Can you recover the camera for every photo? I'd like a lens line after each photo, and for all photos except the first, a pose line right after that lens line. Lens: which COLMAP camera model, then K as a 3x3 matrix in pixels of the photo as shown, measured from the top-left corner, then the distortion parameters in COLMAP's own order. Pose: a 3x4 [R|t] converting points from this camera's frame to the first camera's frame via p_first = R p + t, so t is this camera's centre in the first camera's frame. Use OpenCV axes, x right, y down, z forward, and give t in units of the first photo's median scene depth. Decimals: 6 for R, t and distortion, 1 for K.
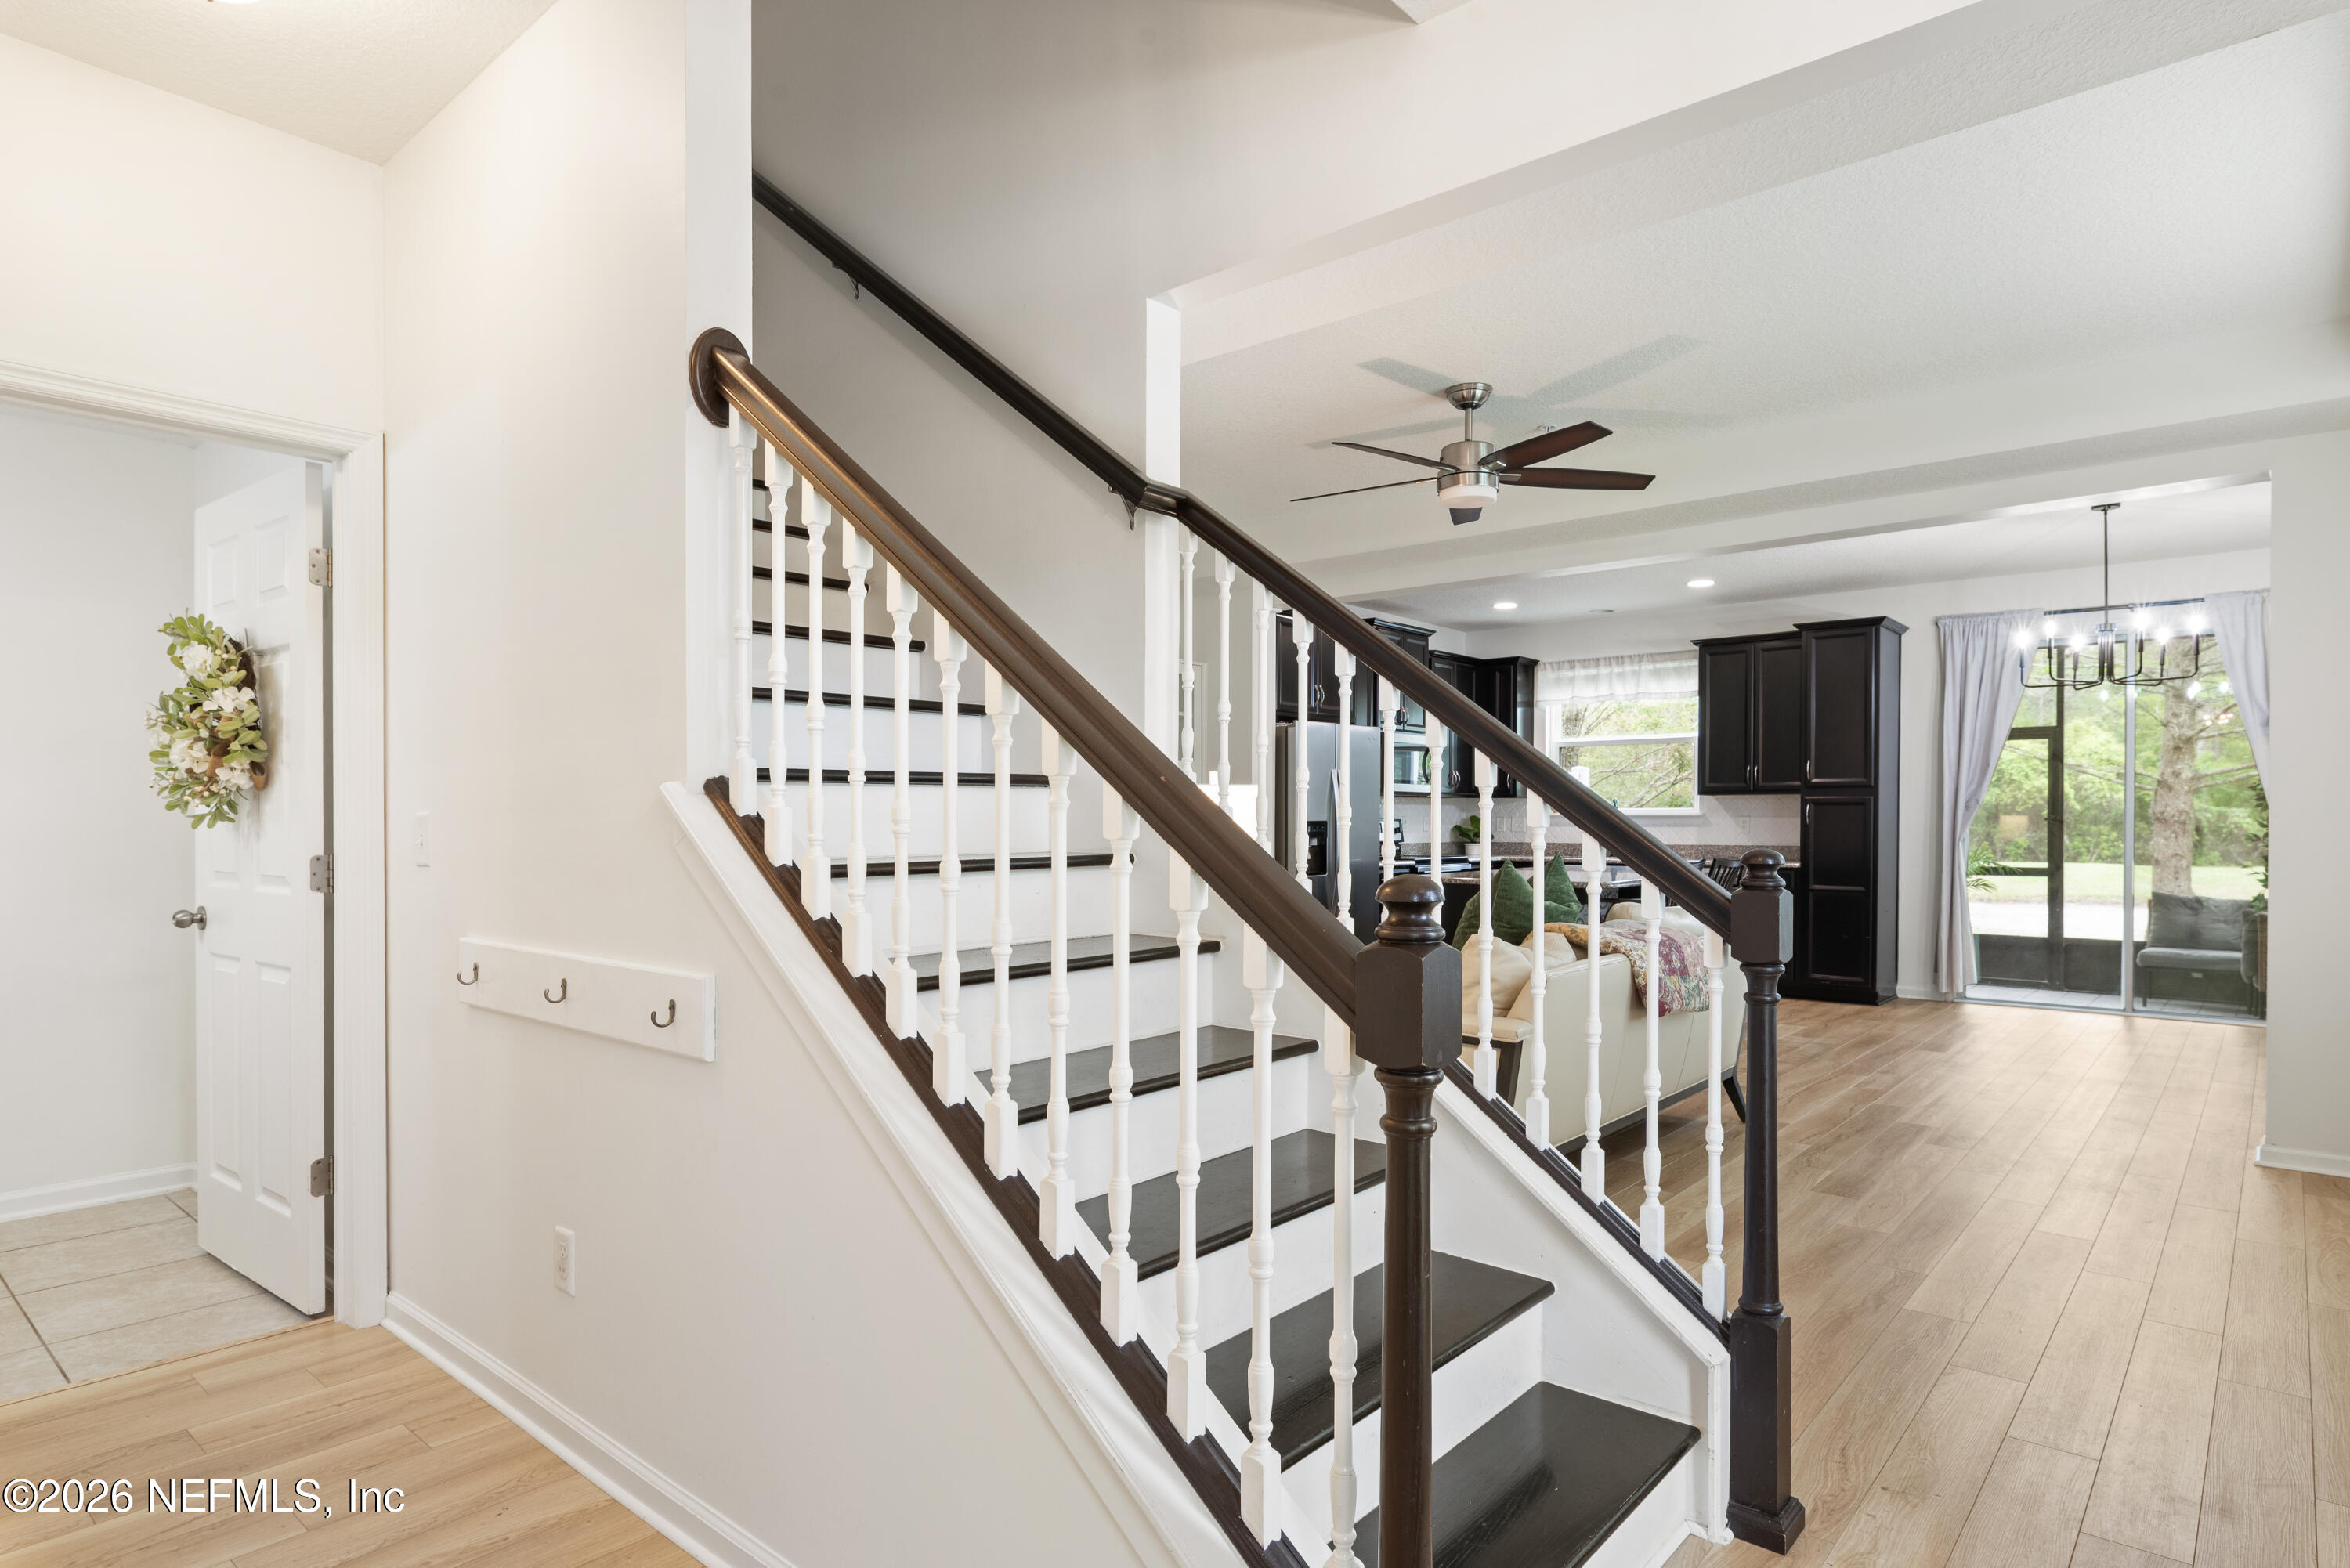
lens RADIAL K [[1283.9, 0, 1174.3], [0, 1283.9, 827.2], [0, 0, 1]] dist [0.000617, 0.000411]
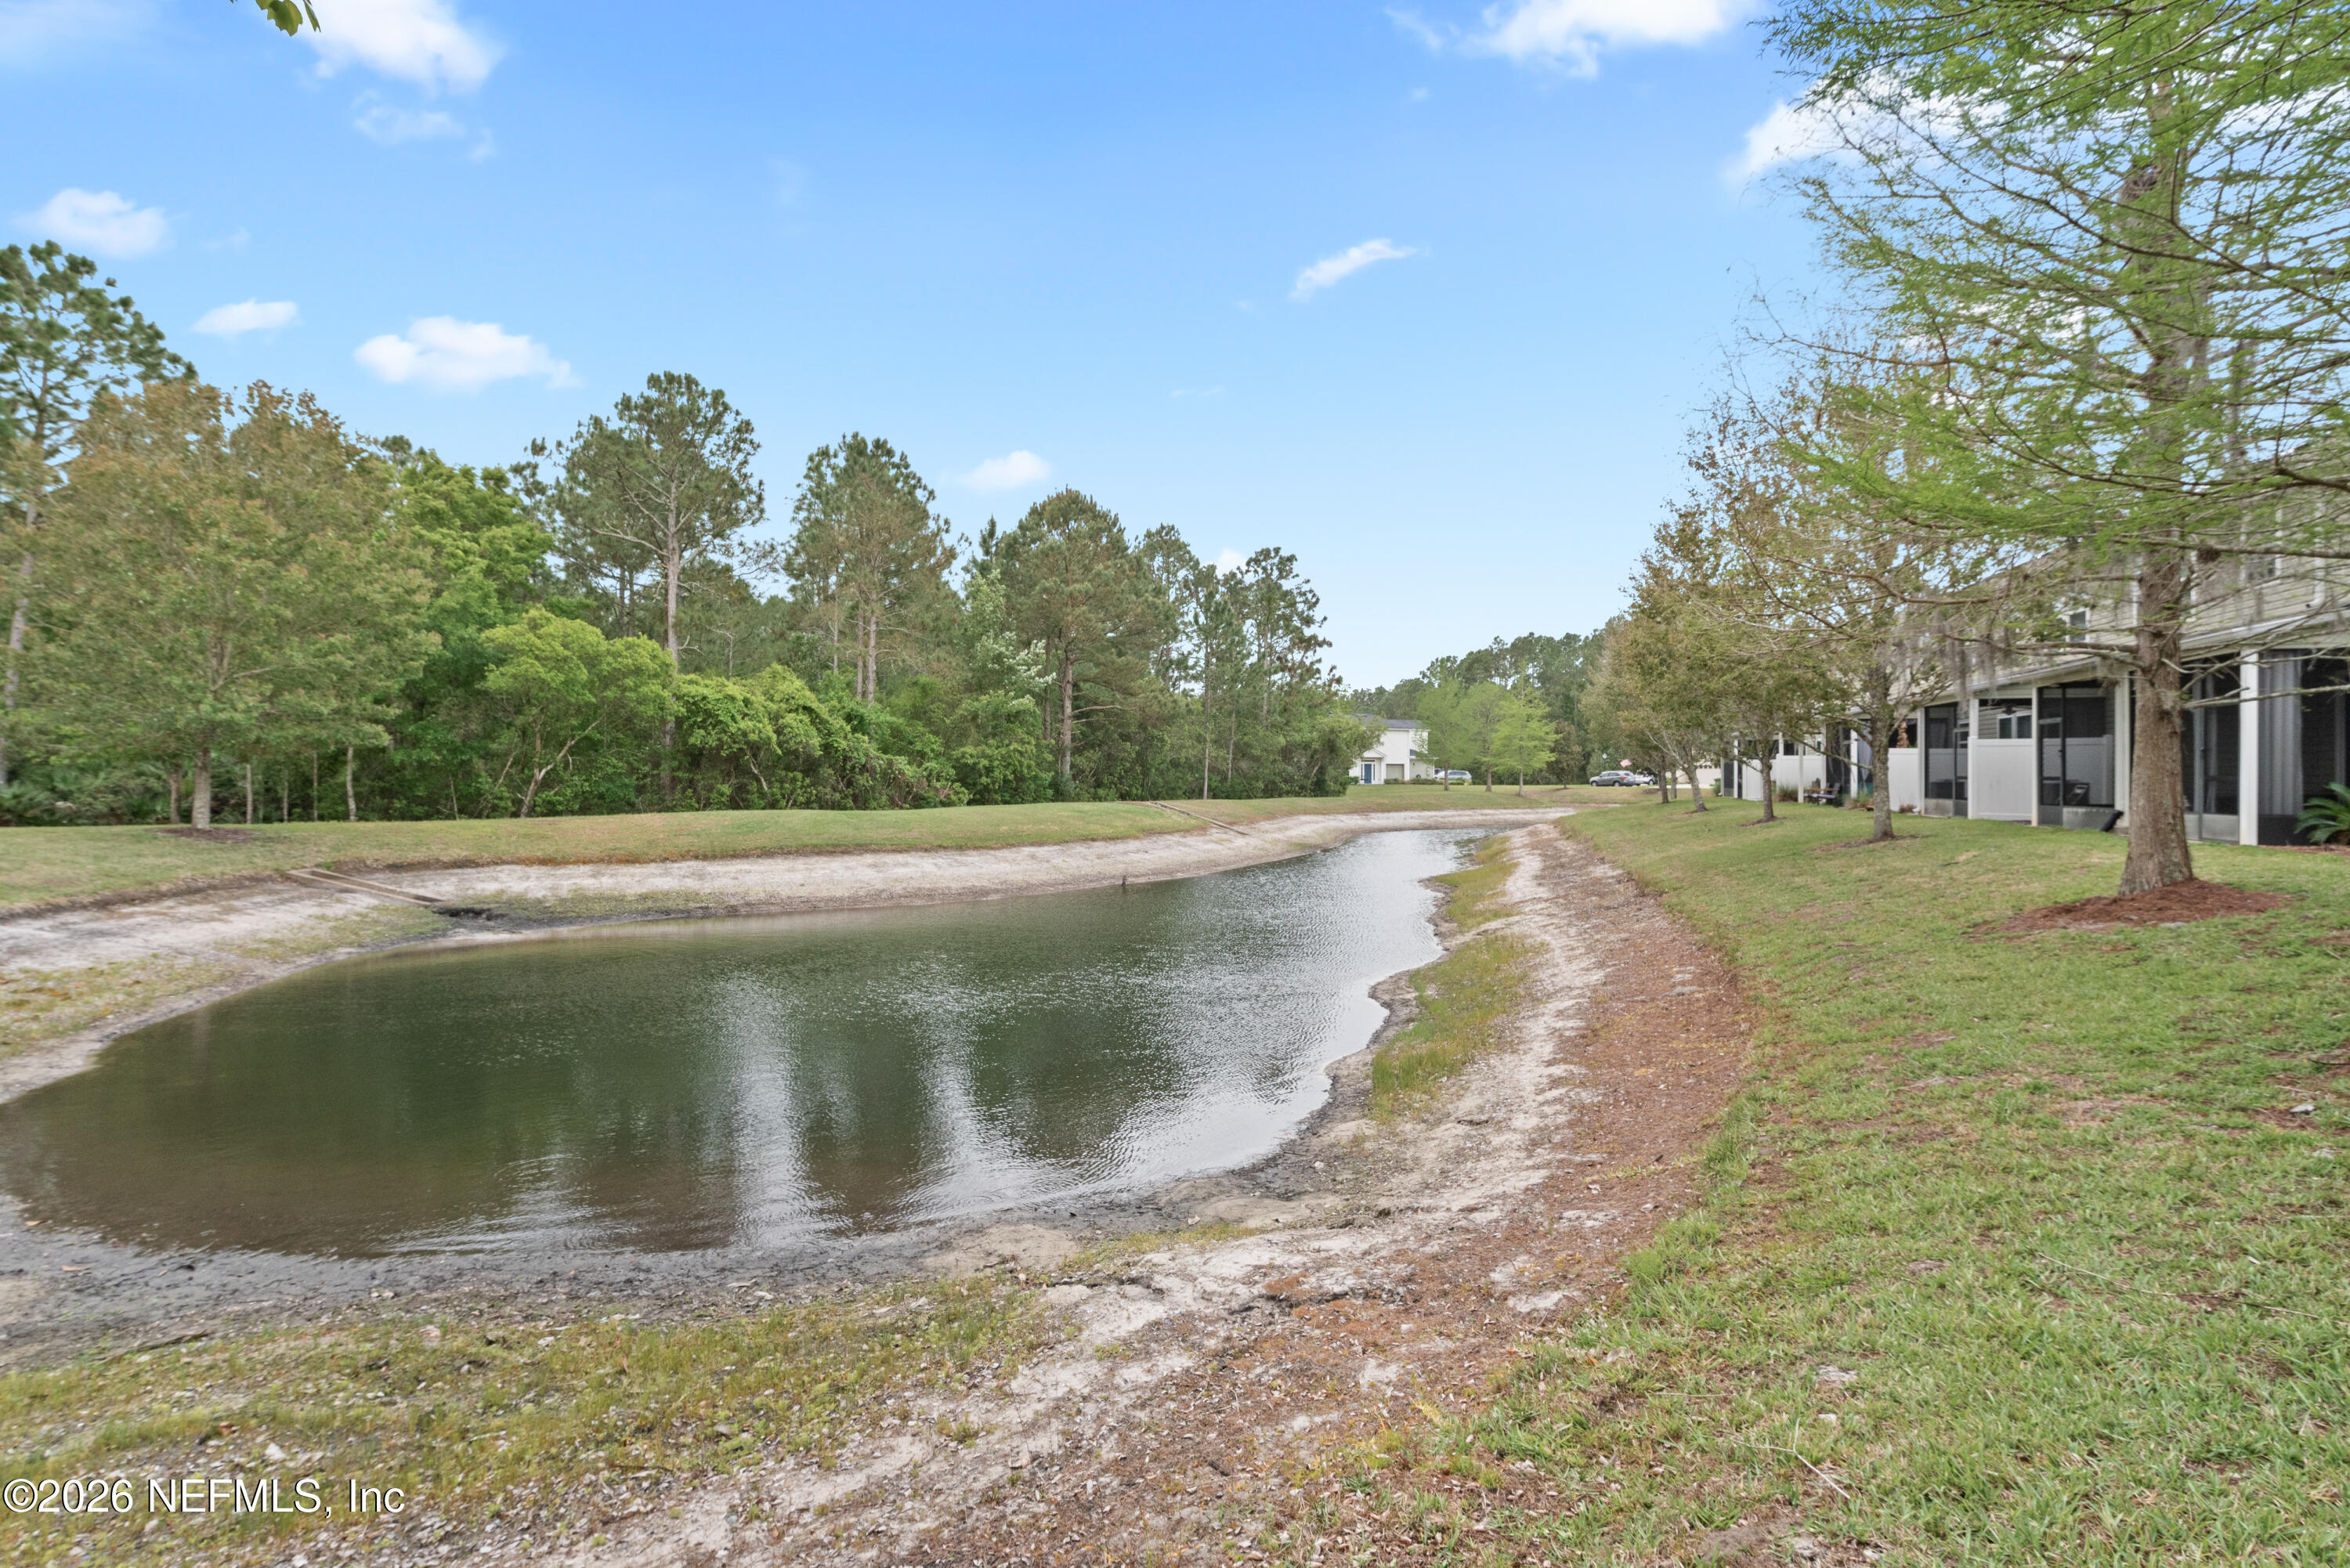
lens RADIAL K [[1074.2, 0, 1175.0], [0, 1074.2, 784.0], [0, 0, 1]] dist [-0.000838, -0.000045]
pose [[0.527222, -0.005064, 0.849713, 0.946500], [0.005575, 0.999981, 0.002501, 0.042211], [-0.849709, 0.003419, 0.527240, 1.746708]]
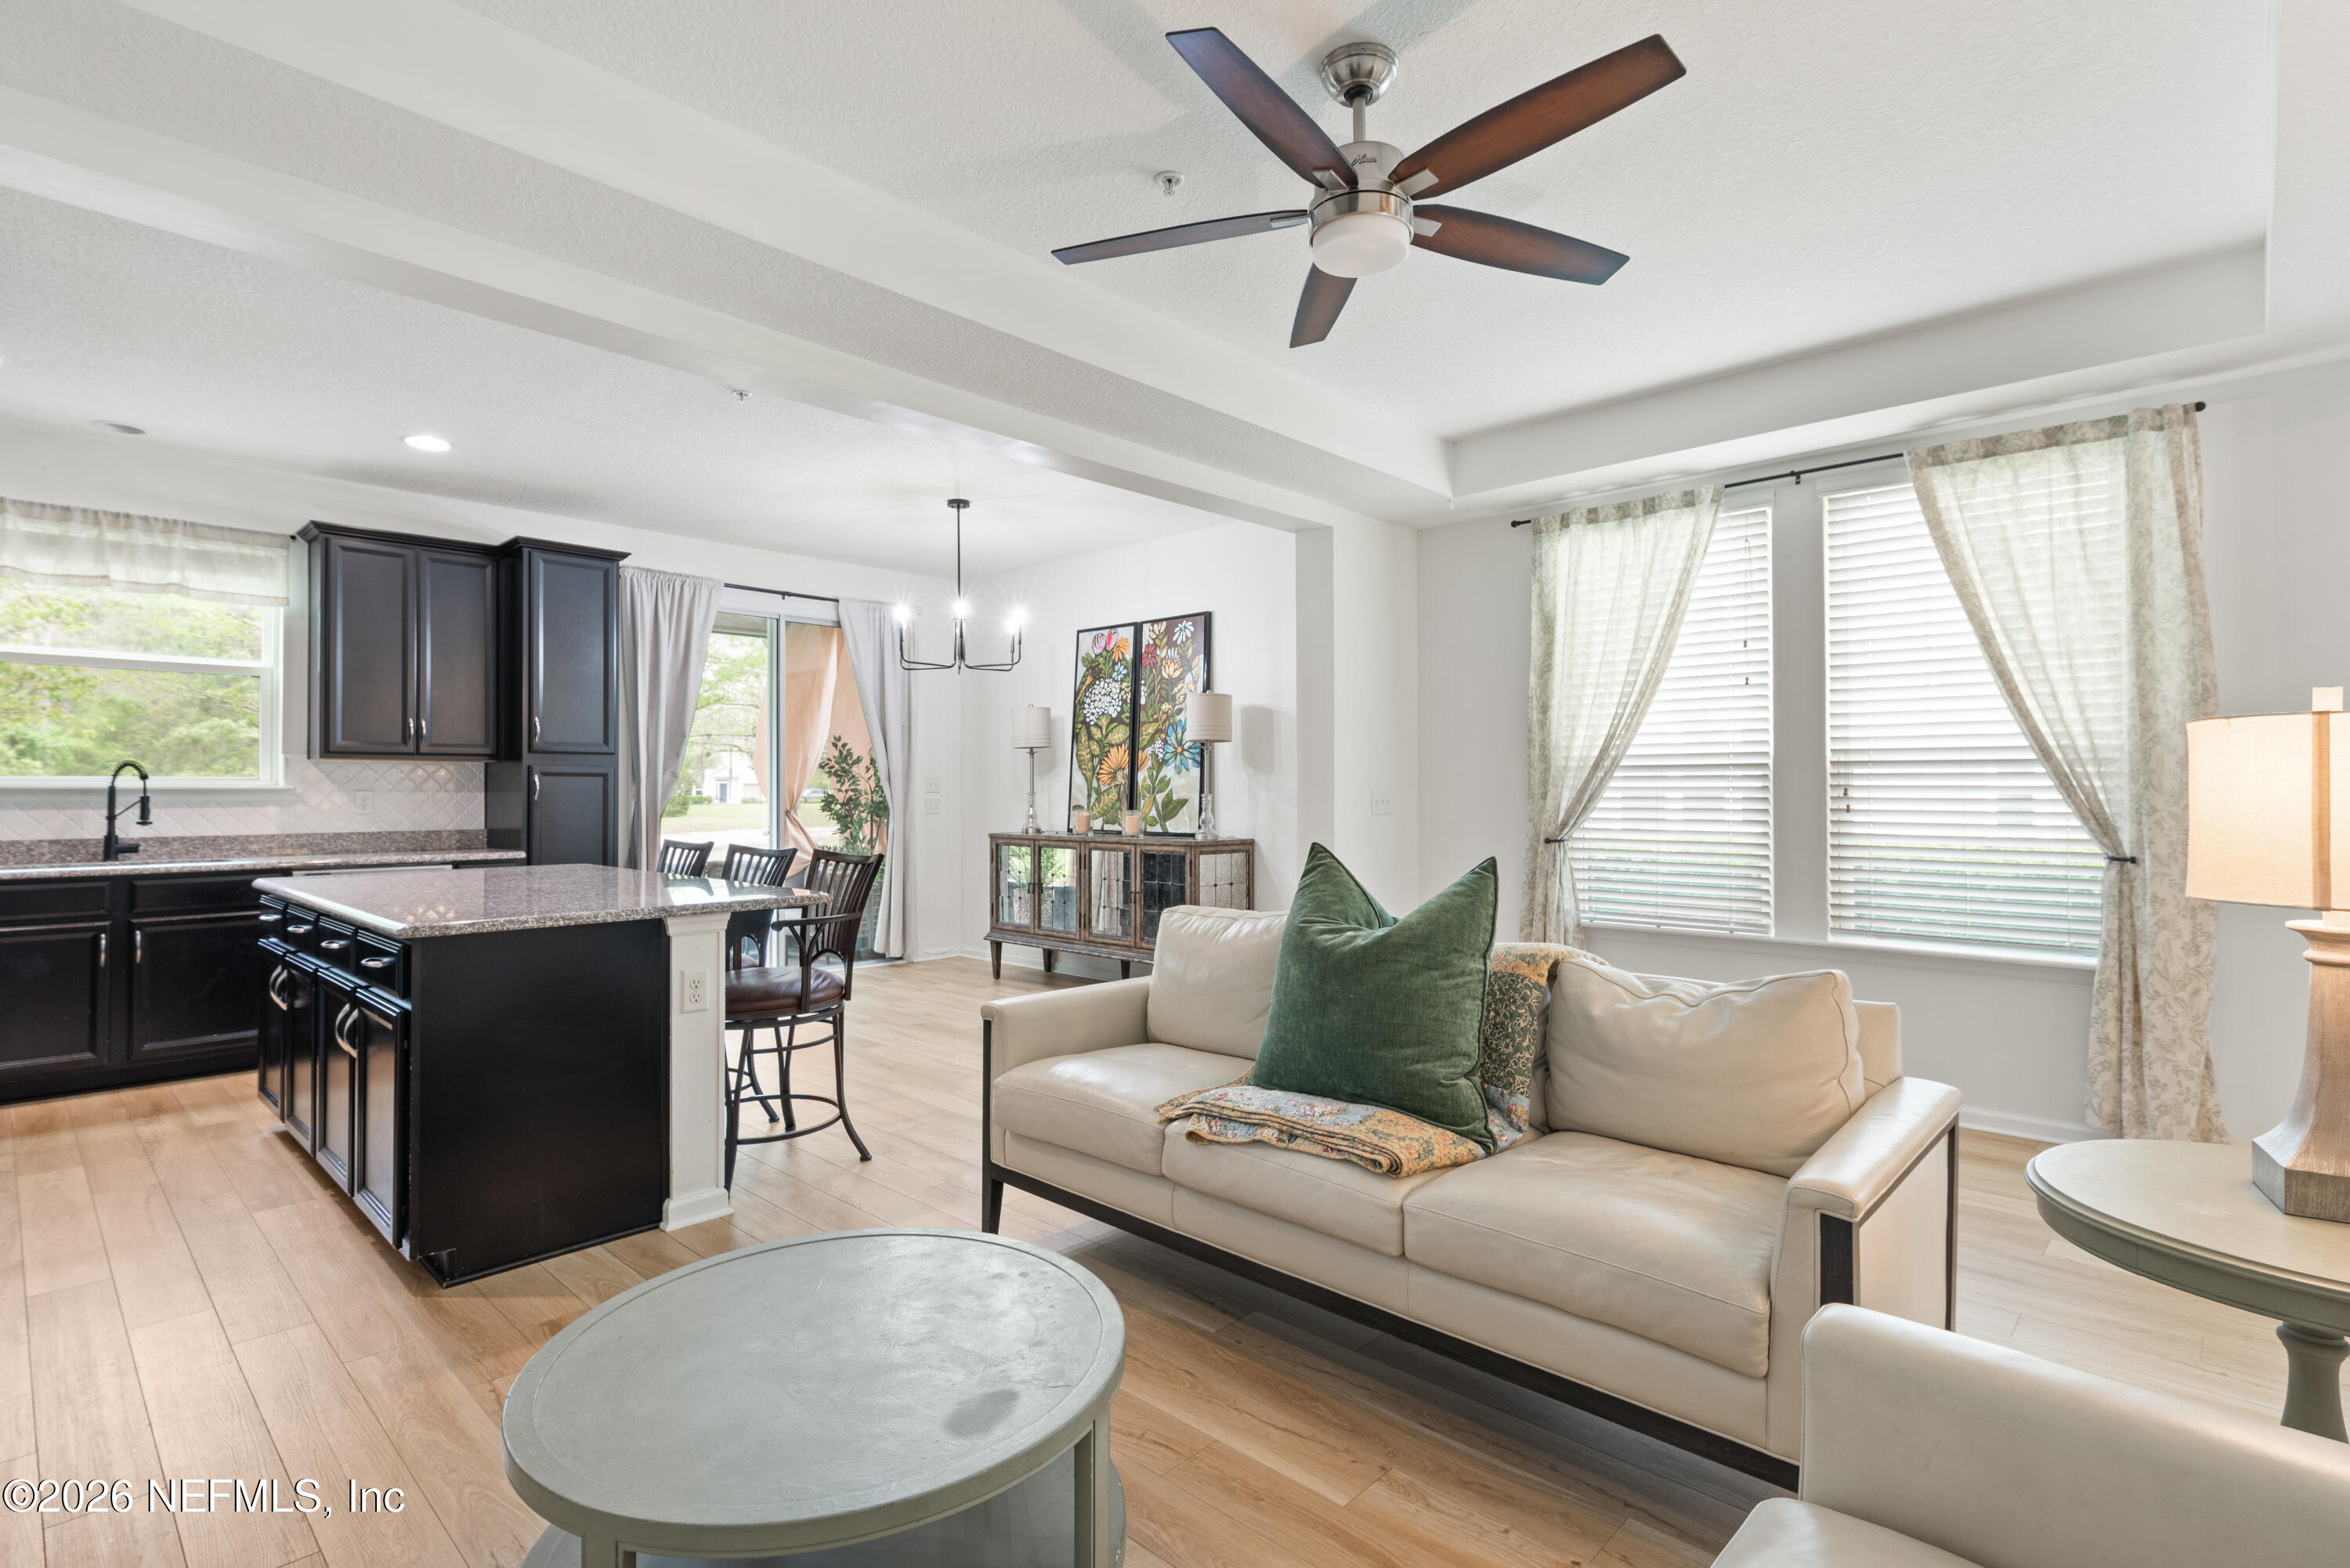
lens RADIAL K [[1129.1, 0, 1173.5], [0, 1129.1, 780.2], [0, 0, 1]] dist [0.002819, -0.000009]
pose [[0.048625, 0.009395, 0.998773, -0.146945], [0.009506, 0.999906, -0.009868, -0.003961], [-0.998772, 0.009975, 0.048532, 0.537089]]
